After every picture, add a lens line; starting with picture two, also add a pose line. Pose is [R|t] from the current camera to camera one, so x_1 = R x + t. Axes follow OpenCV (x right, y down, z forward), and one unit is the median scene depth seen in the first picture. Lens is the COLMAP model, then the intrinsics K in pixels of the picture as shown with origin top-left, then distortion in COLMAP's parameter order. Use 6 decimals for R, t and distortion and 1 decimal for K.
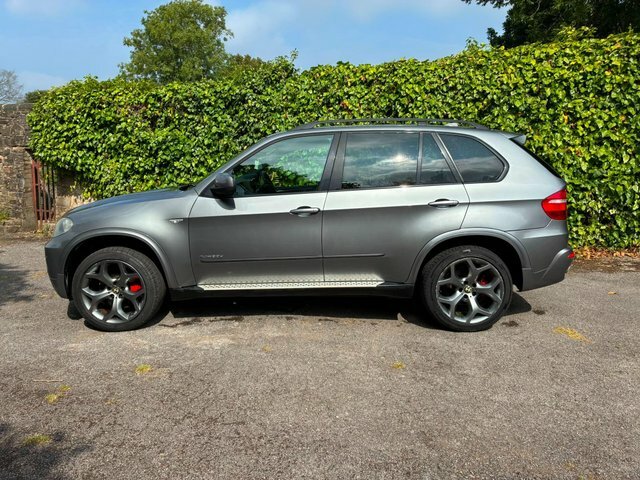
lens RADIAL K [[486.0, 0, 318.6], [0, 486.0, 236.1], [0, 0, 1]] dist [0.049299, -0.062882]
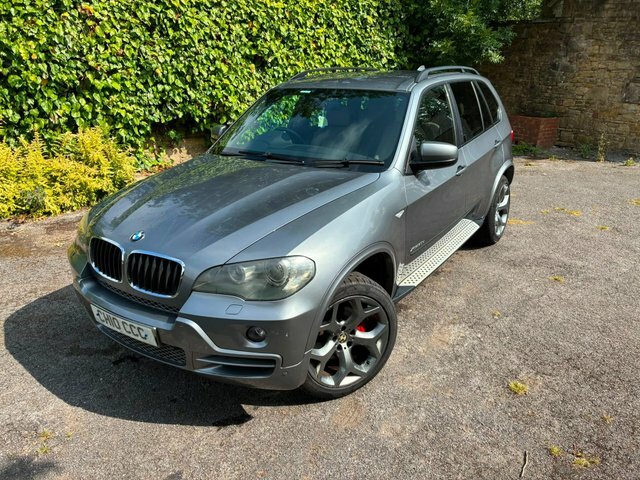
lens RADIAL K [[486.0, 0, 315.8], [0, 486.0, 234.2], [0, 0, 1]] dist [0.049299, -0.062882]
pose [[0.534580, -0.279845, 0.797441, -0.497641], [0.125810, 0.959423, 0.252350, -0.106537], [-0.835701, -0.034575, 0.548095, 0.355928]]
